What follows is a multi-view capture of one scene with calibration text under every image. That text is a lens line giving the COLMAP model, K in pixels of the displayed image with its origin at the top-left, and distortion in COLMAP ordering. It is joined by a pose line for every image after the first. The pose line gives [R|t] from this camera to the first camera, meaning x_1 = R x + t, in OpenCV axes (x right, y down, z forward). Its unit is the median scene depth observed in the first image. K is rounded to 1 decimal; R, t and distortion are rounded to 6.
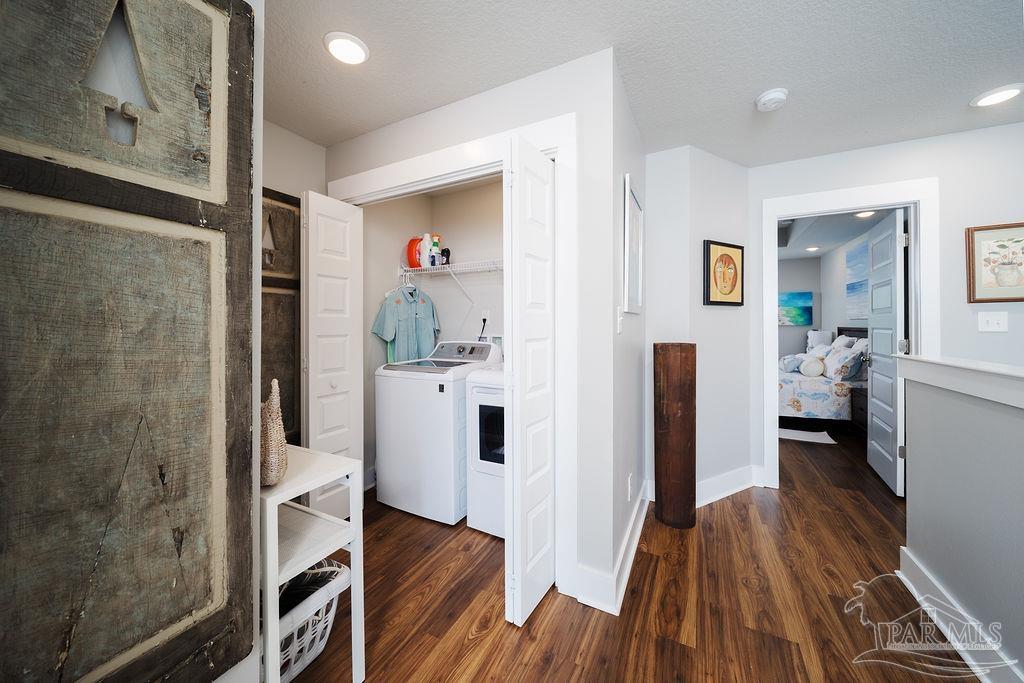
lens RADIAL K [[371.0, 0, 508.8], [0, 371.0, 325.3], [0, 0, 1]] dist [-0.000791, 0.000058]
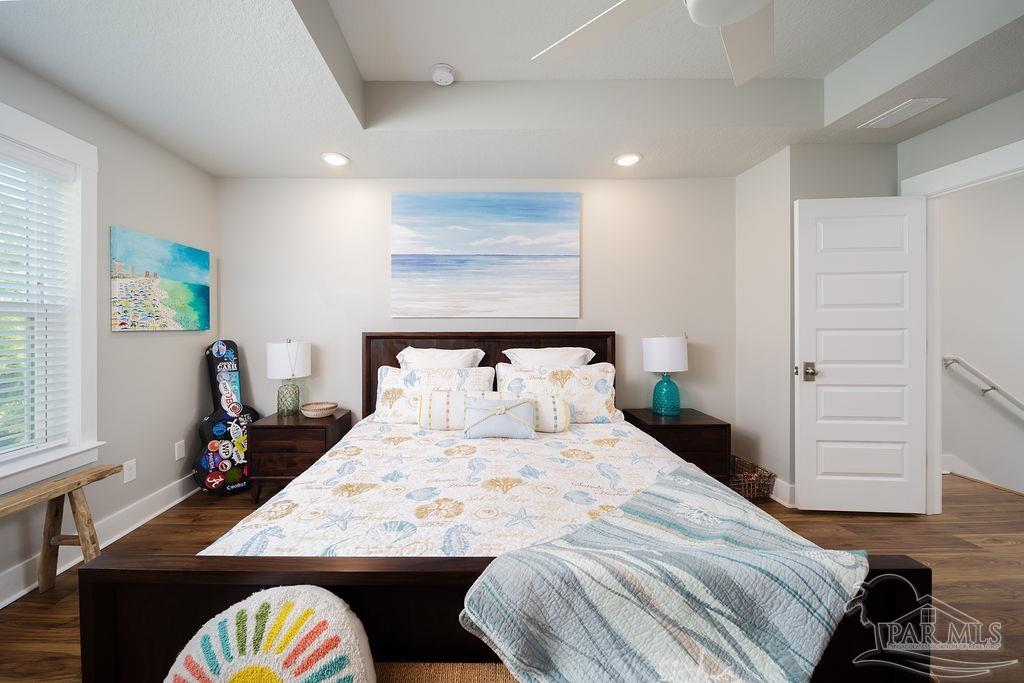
lens RADIAL K [[371.0, 0, 508.8], [0, 371.0, 325.3], [0, 0, 1]] dist [-0.000791, 0.000058]
pose [[-0.453450, 0.009343, 0.891233, 0.381488], [0.009029, 0.999942, -0.005889, -0.000373], [-0.891236, 0.005377, -0.453508, 1.191603]]
